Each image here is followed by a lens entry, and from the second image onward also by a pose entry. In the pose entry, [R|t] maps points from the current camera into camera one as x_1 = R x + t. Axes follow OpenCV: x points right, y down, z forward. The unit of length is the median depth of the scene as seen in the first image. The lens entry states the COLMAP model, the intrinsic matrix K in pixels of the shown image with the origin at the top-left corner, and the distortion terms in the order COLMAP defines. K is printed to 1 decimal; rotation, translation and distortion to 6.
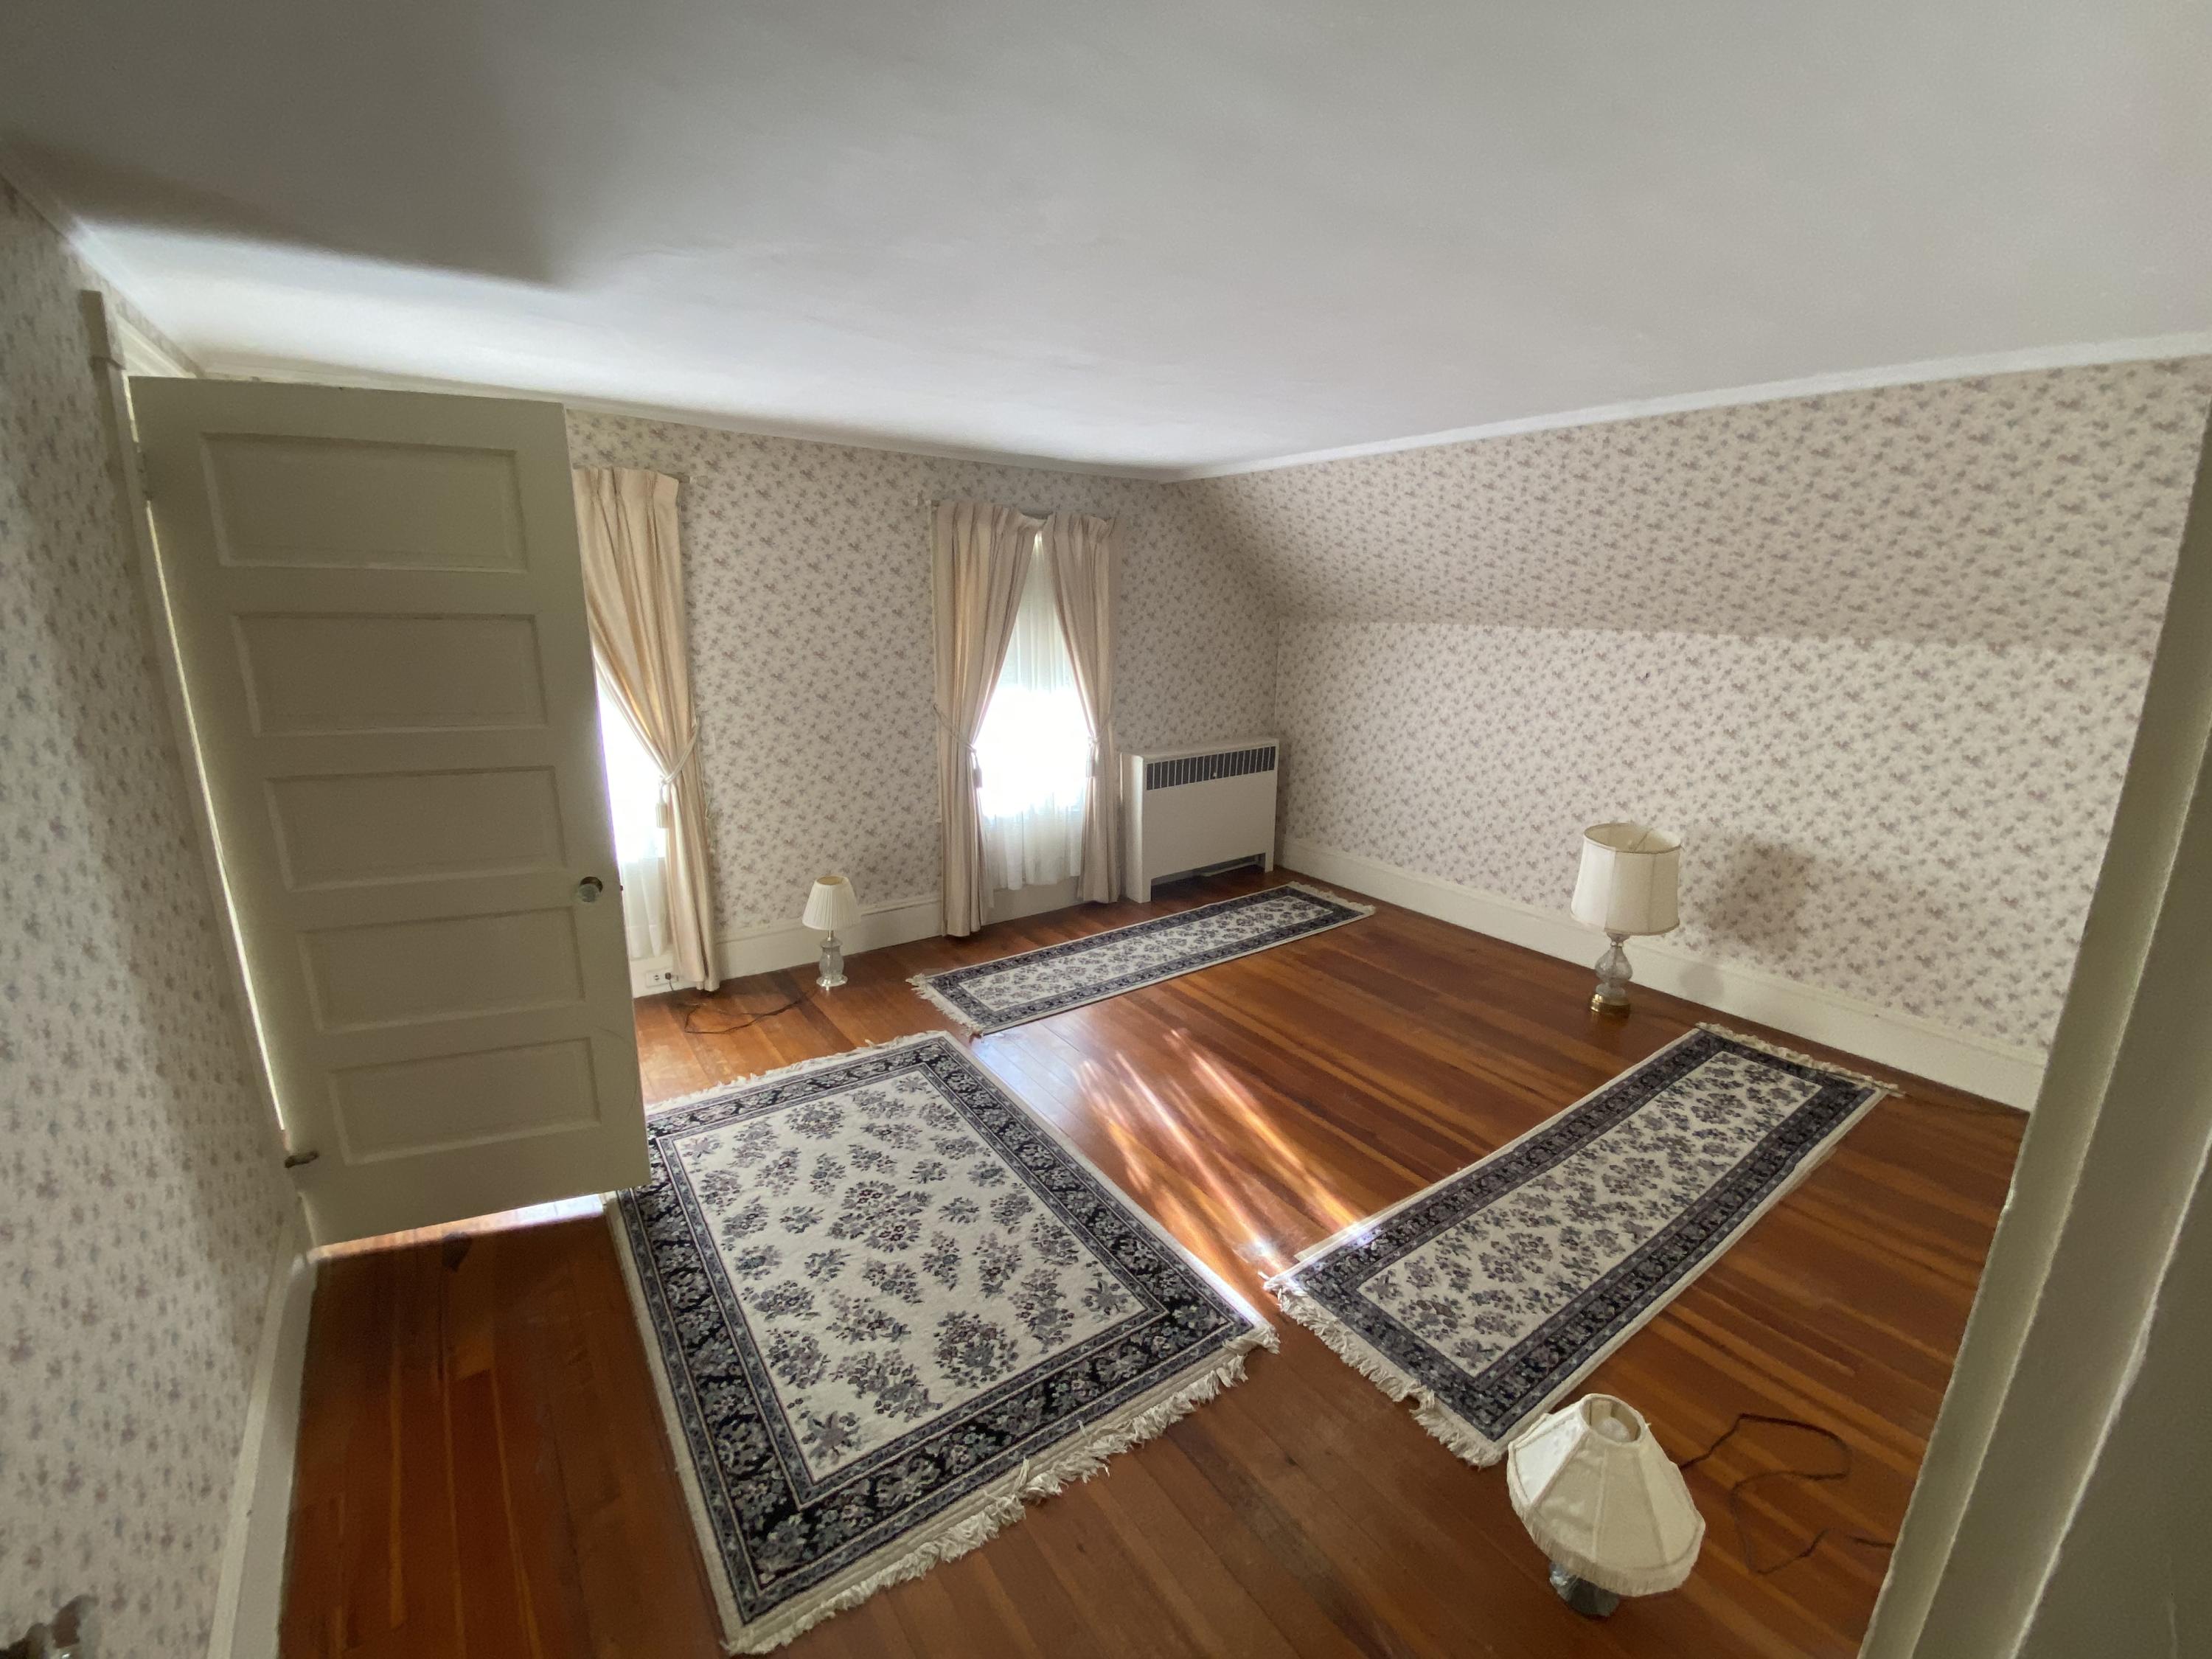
lens RADIAL K [[908.1, 0, 1102.5], [0, 908.1, 832.4], [0, 0, 1]] dist [0.021387, -0.022579]
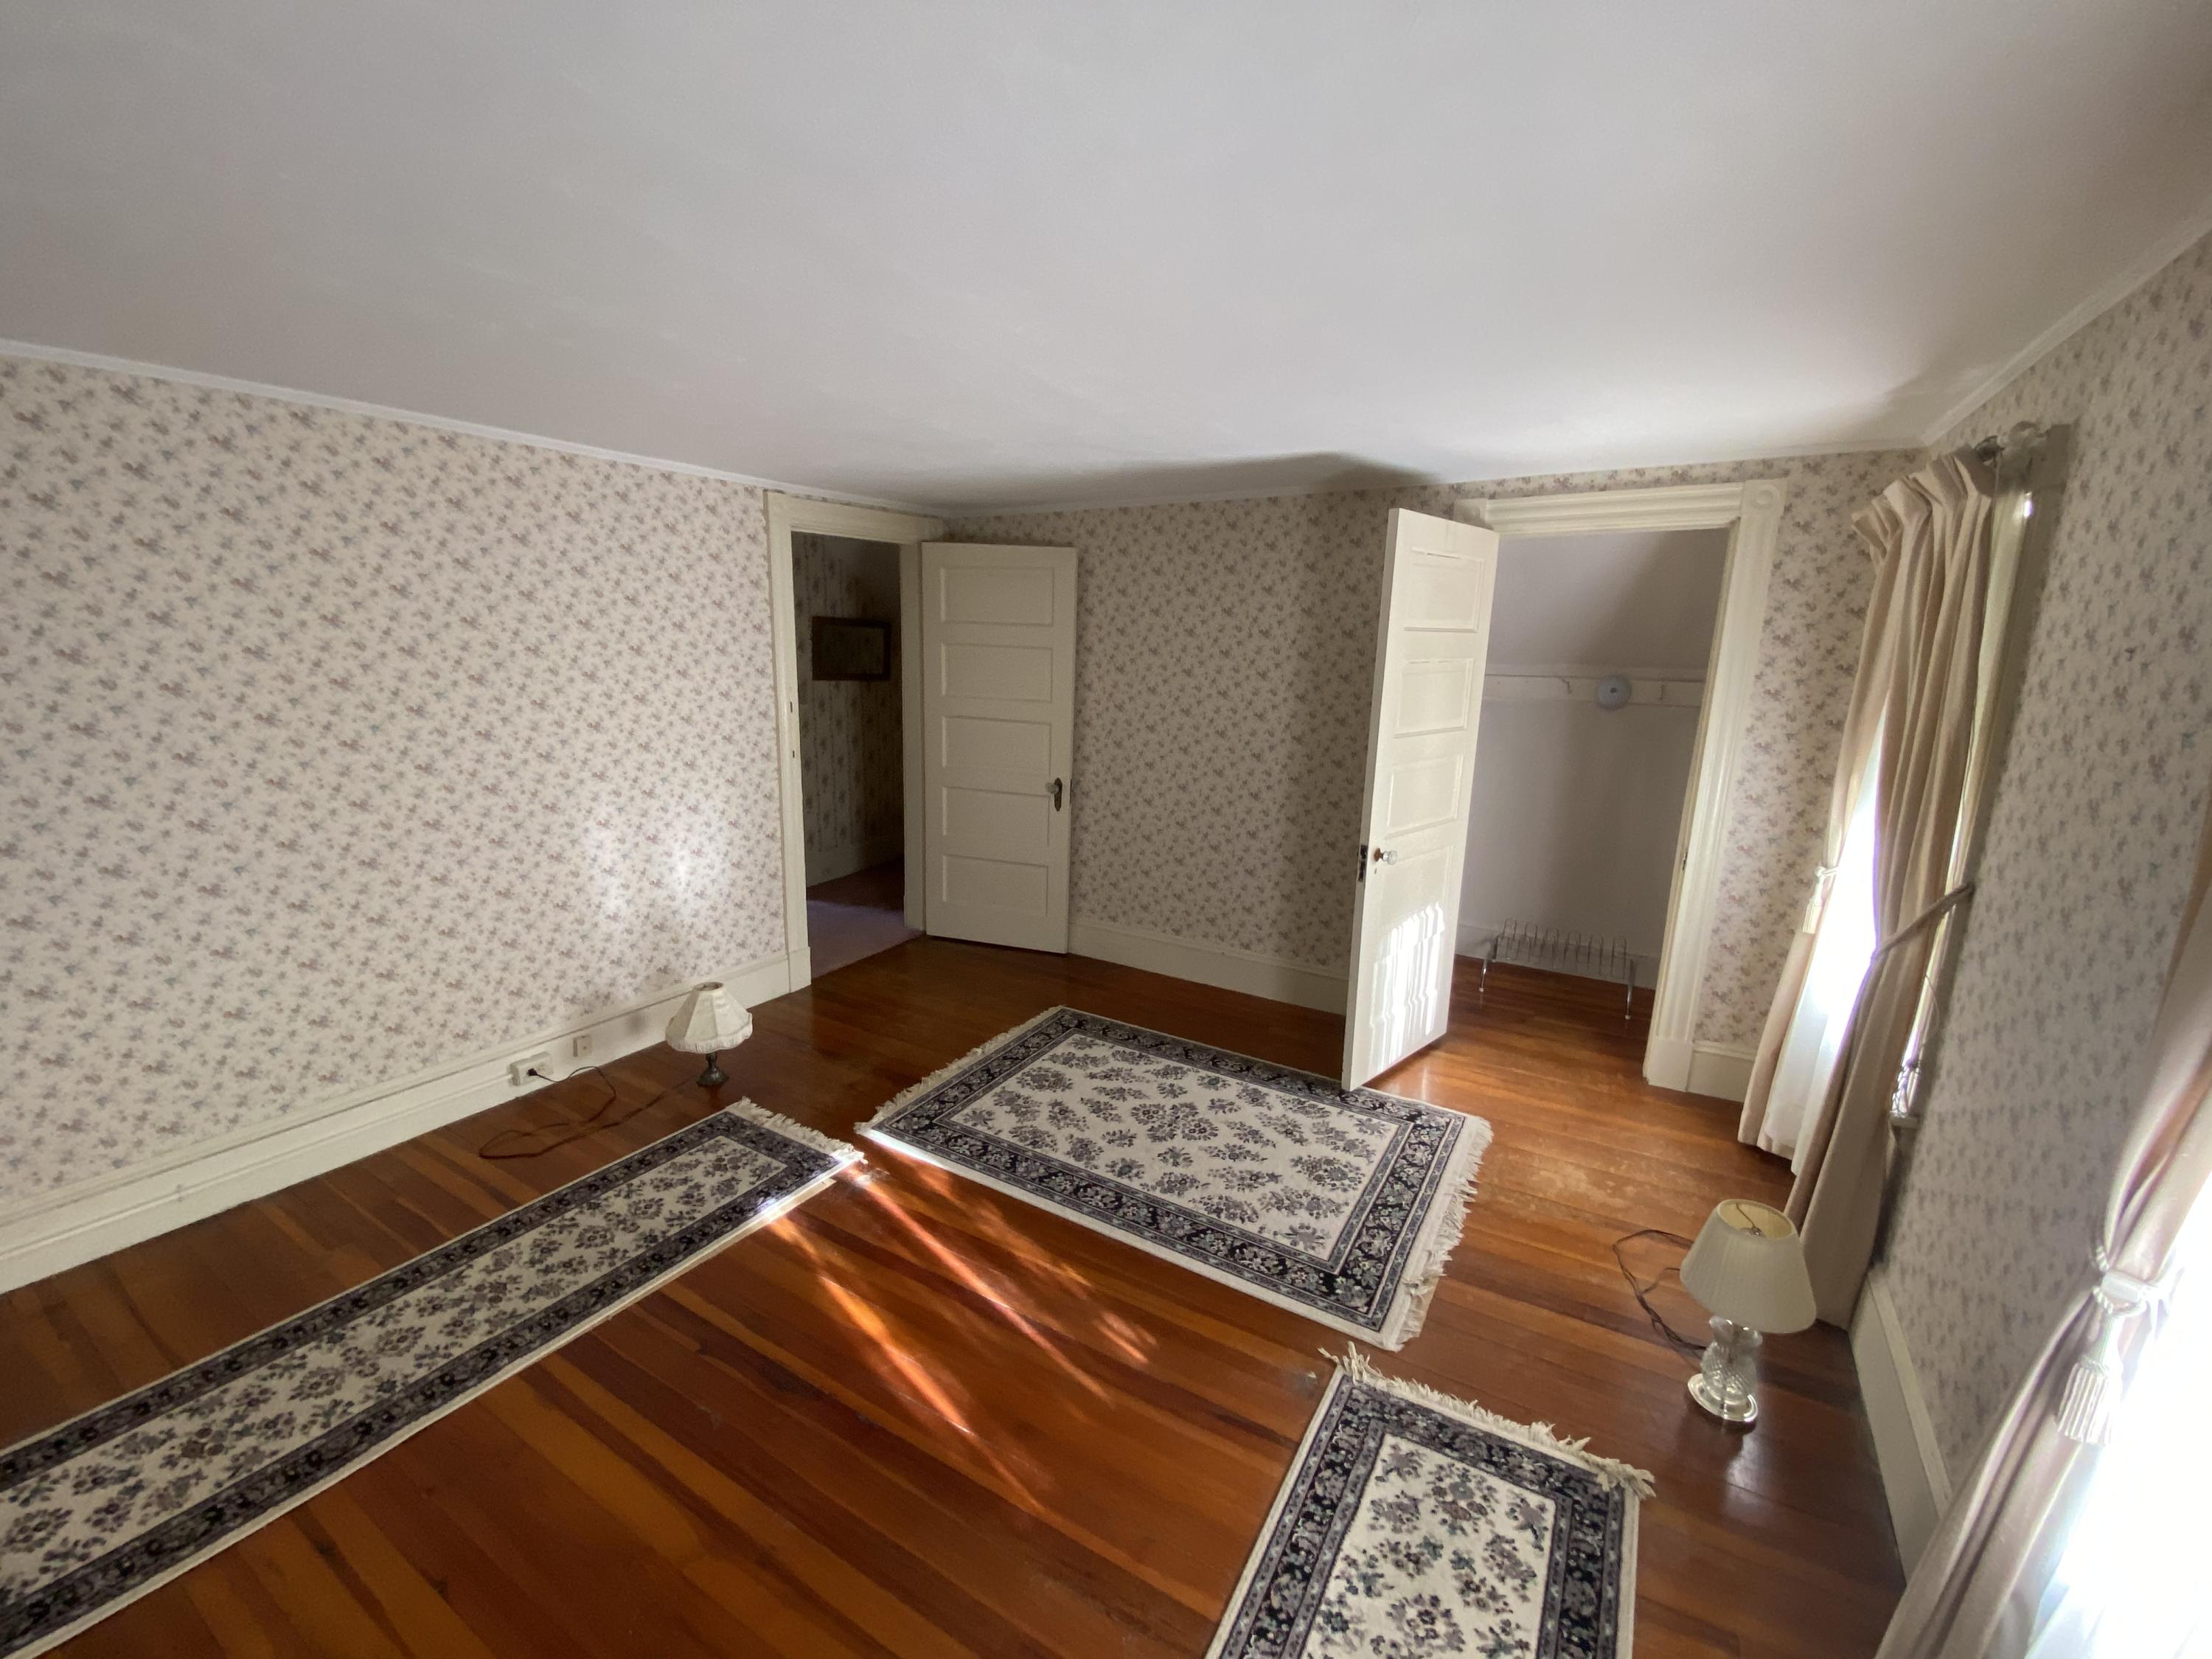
lens RADIAL K [[908.1, 0, 1102.5], [0, 908.1, 832.4], [0, 0, 1]] dist [0.021387, -0.022579]
pose [[-0.918564, 0.043100, -0.392915, 0.324279], [-0.136743, 0.898010, 0.418186, -0.451724], [0.370865, 0.437859, -0.818986, 1.817618]]
